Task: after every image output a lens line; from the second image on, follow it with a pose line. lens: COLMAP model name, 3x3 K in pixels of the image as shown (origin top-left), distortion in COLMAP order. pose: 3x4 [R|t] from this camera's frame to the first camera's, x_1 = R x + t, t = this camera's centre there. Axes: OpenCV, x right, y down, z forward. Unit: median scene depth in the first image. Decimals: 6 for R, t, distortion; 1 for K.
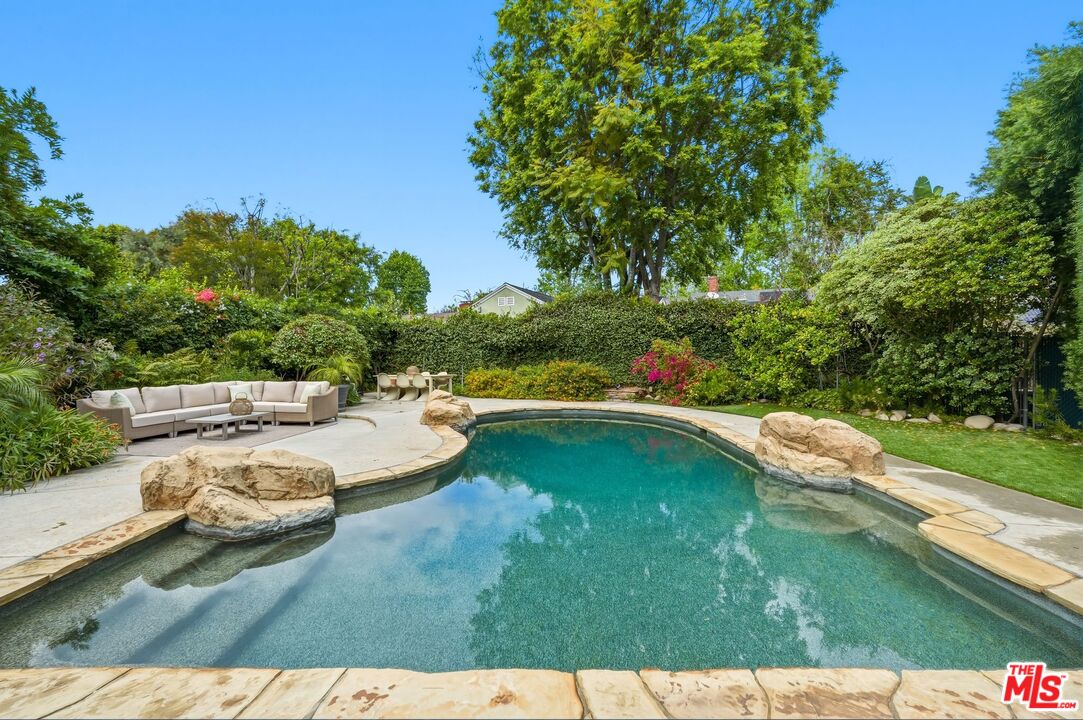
lens RADIAL K [[471.0, 0, 538.1], [0, 471.0, 359.1], [0, 0, 1]] dist [-0.008914, 0.001362]
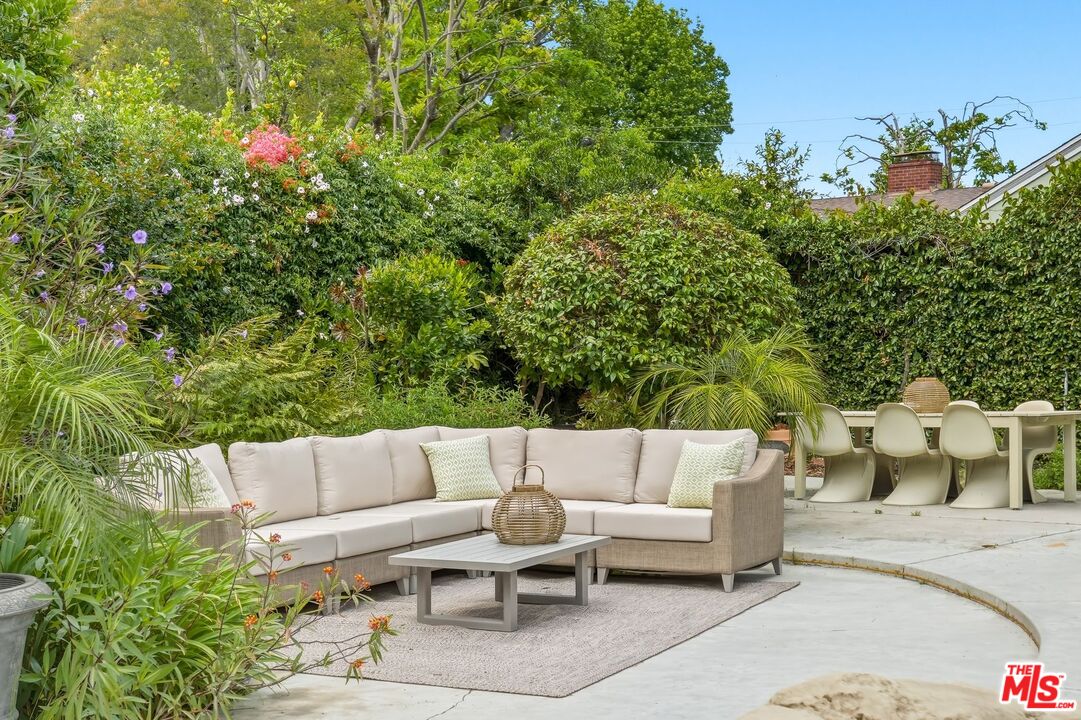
lens RADIAL K [[1635.7, 0, 547.9], [0, 1635.7, 363.8], [0, 0, 1]] dist [0.008311, 0.000000]
pose [[0.953075, -0.002935, -0.302721, -0.226244], [0.002745, 0.999996, -0.001054, 0.008035], [0.302723, 0.000173, 0.953079, 0.041385]]
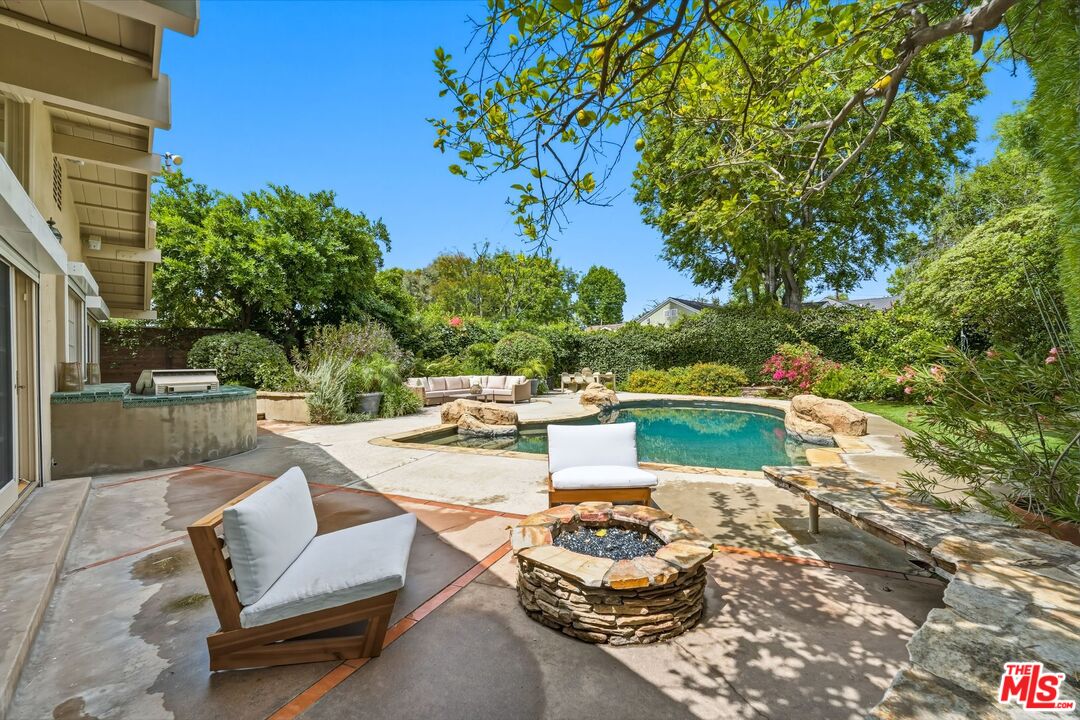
lens RADIAL K [[469.7, 0, 536.1], [0, 469.7, 364.3], [0, 0, 1]] dist [-0.008914, 0.001362]
pose [[0.909357, -0.002450, -0.416010, 0.184001], [0.000618, 0.999990, -0.004537, 0.013659], [0.416016, 0.003869, 0.909349, -0.307856]]
